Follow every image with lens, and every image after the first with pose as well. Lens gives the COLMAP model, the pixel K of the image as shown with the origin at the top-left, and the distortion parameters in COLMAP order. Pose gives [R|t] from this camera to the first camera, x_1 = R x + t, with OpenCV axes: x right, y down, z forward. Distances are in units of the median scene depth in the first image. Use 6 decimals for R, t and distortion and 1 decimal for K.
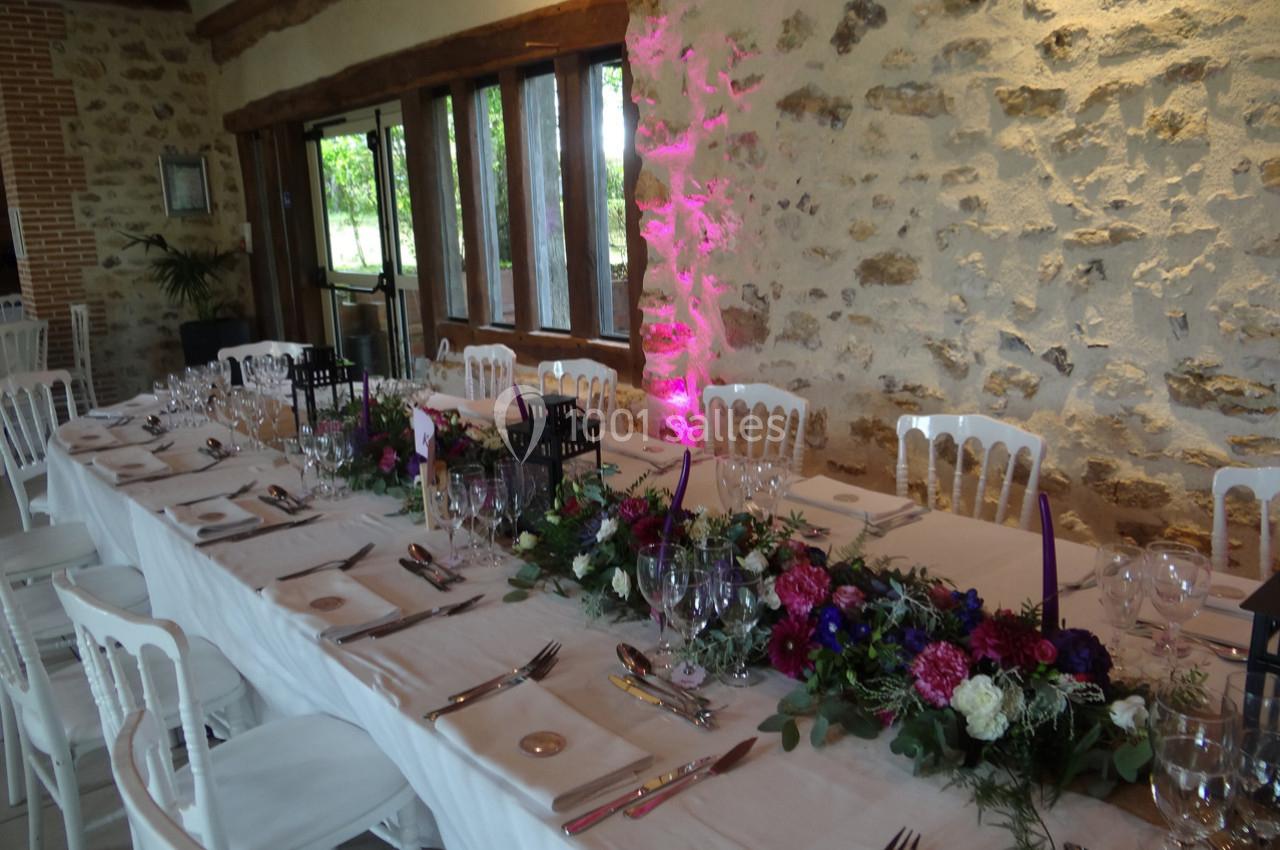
lens RADIAL K [[1005.9, 0, 640.2], [0, 1005.9, 411.2], [0, 0, 1]] dist [-0.008285, -0.004380]
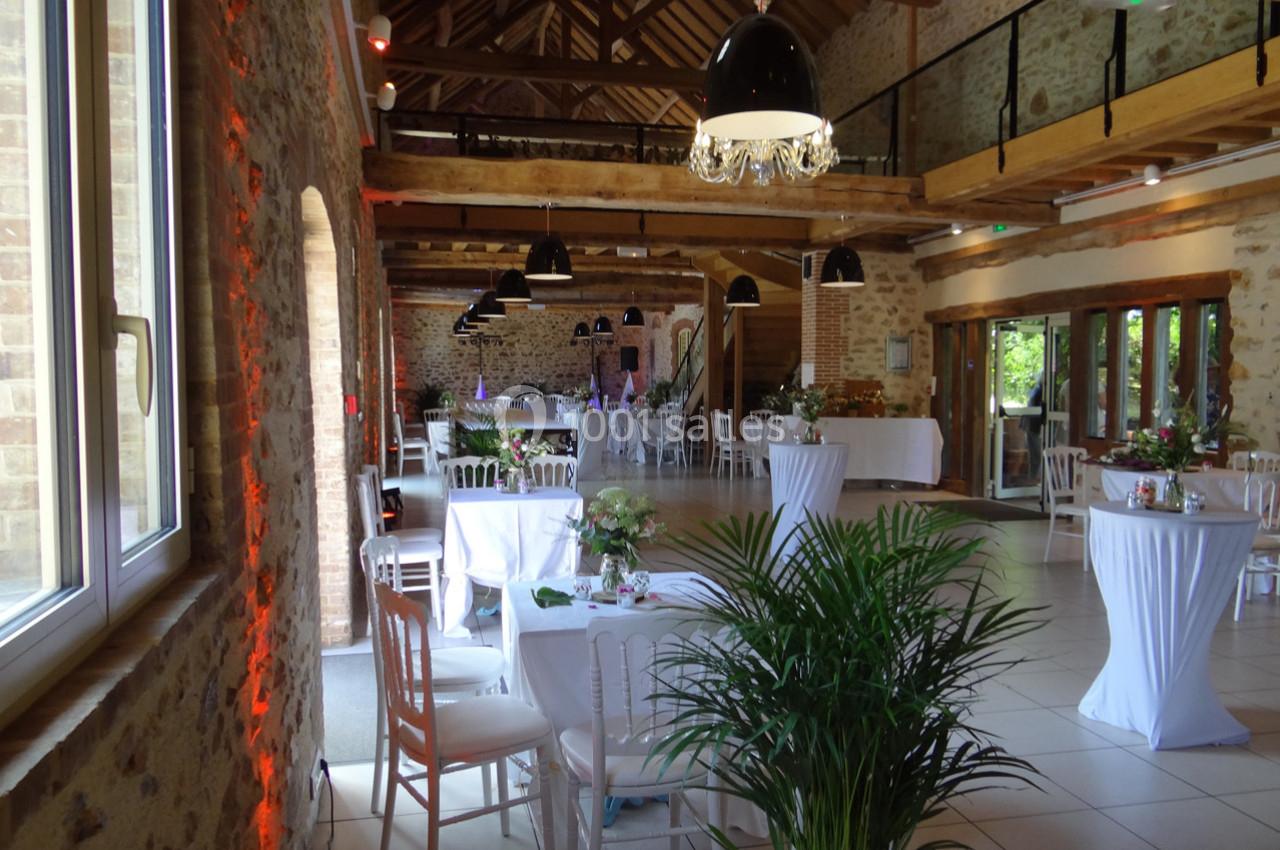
lens RADIAL K [[1030.9, 0, 636.7], [0, 1030.9, 411.9], [0, 0, 1]] dist [0.061966, 0.005503]
pose [[0.884239, 0.056920, -0.463553, -0.039291], [-0.127311, 0.984334, -0.121980, 0.145580], [0.449348, 0.166875, 0.877633, -0.741156]]
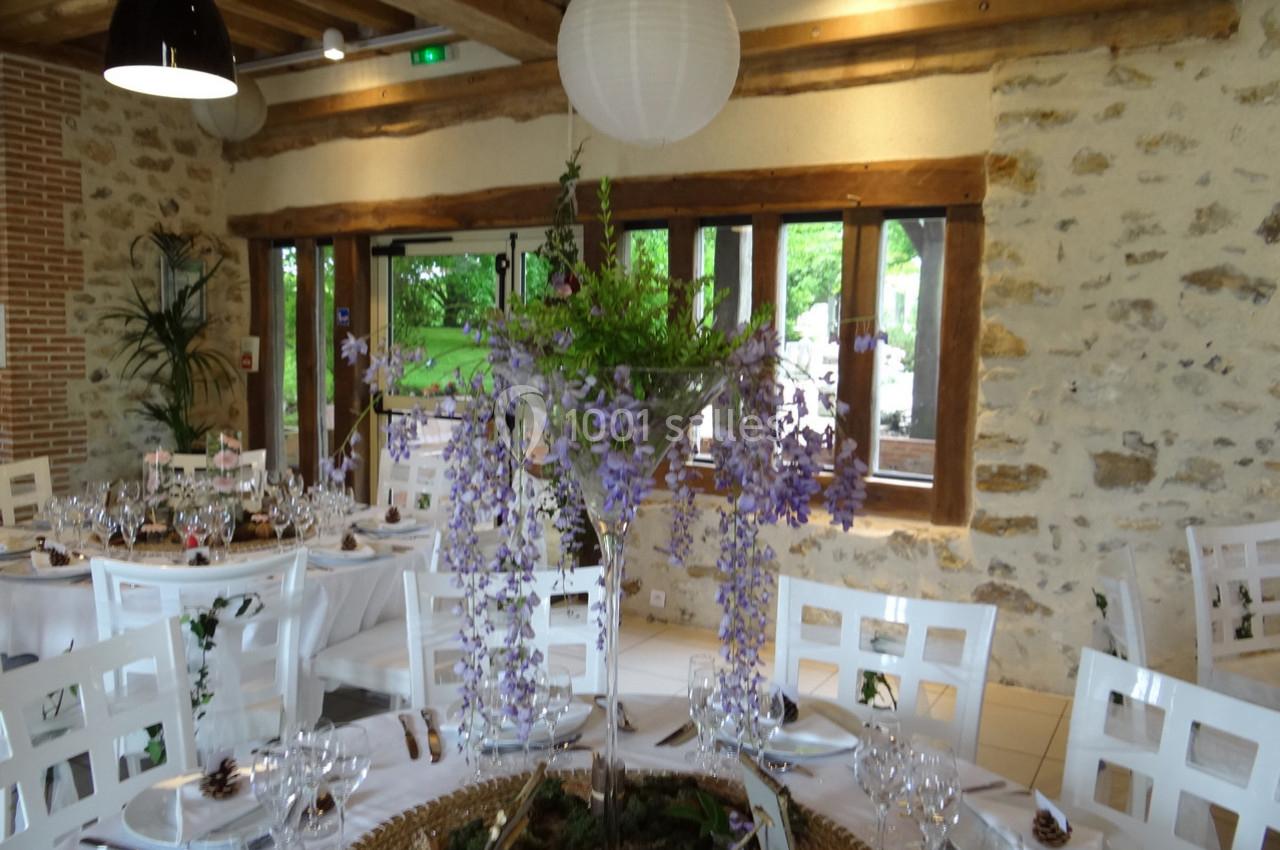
lens RADIAL K [[1005.9, 0, 640.2], [0, 1005.9, 411.2], [0, 0, 1]] dist [-0.008285, -0.004380]
pose [[0.942070, 0.031948, 0.333892, -0.397697], [0.011822, 0.991672, -0.128243, -0.006590], [-0.335209, 0.124761, 0.933847, 0.073645]]
